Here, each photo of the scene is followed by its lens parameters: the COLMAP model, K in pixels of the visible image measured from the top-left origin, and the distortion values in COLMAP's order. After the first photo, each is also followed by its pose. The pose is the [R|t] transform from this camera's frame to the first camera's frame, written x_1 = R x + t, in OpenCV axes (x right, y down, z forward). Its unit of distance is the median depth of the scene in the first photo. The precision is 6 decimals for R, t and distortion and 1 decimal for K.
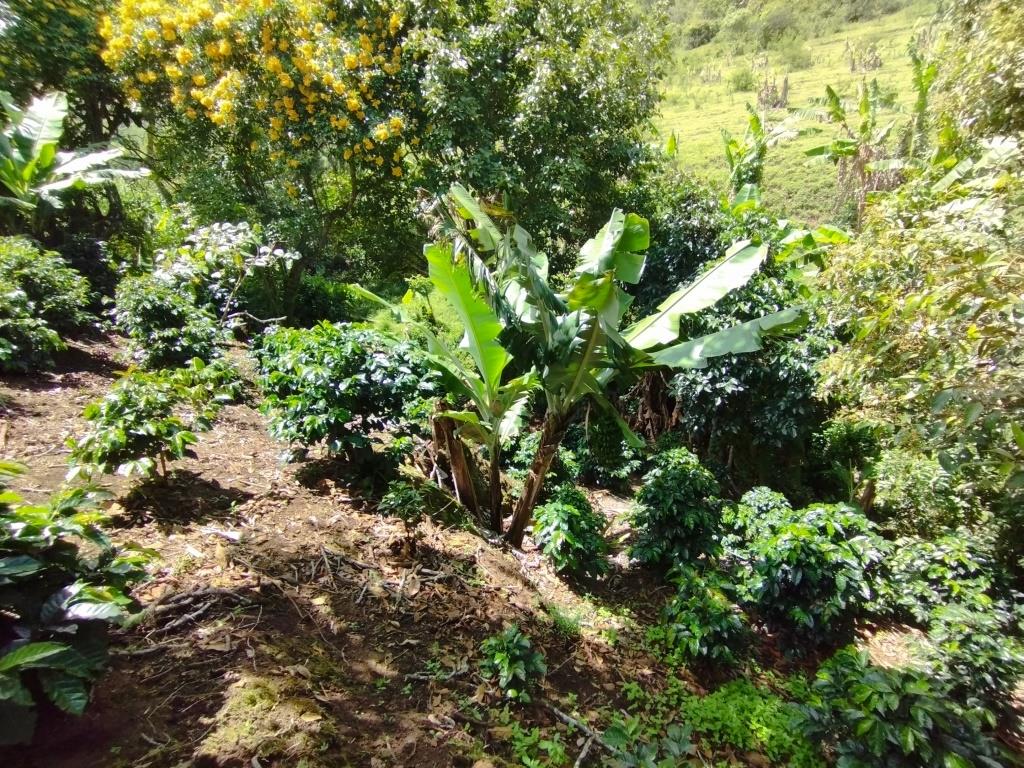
lens RADIAL K [[453.3, 0, 511.4], [0, 453.3, 384.4], [0, 0, 1]] dist [0.001724, 0.001714]
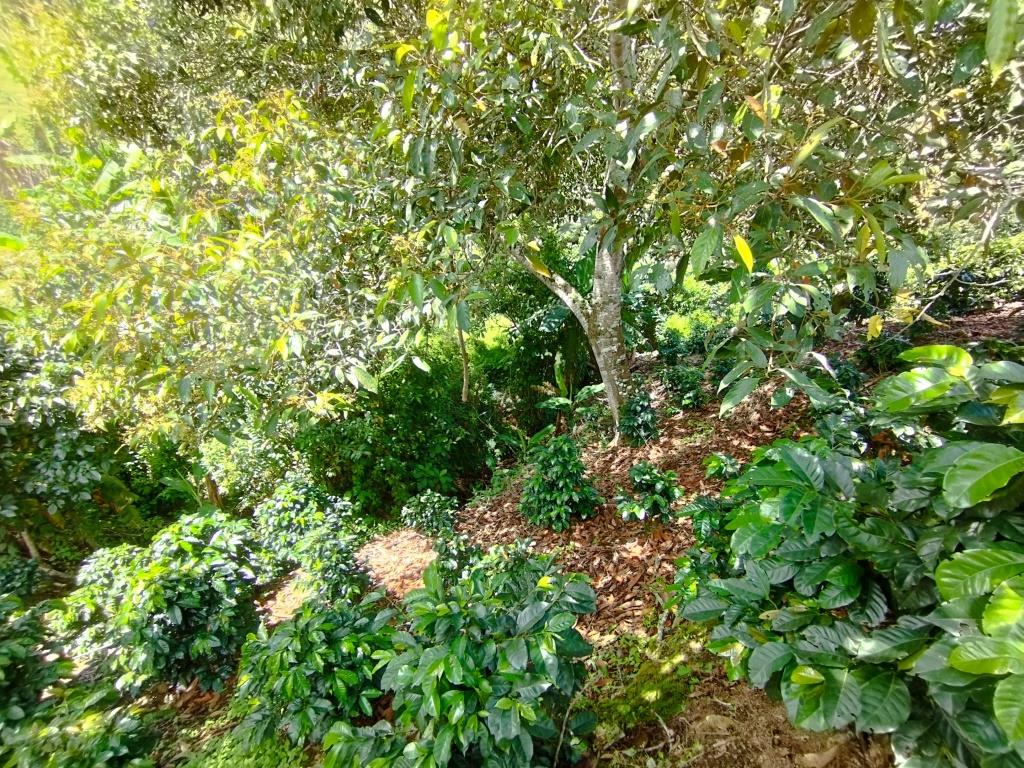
lens RADIAL K [[453.3, 0, 511.5], [0, 453.3, 383.7], [0, 0, 1]] dist [0.001724, 0.001714]
pose [[0.281340, -0.332873, 0.900024, 0.155630], [0.351515, 0.908465, 0.226114, 0.035815], [-0.892908, 0.252757, 0.372598, -0.042696]]
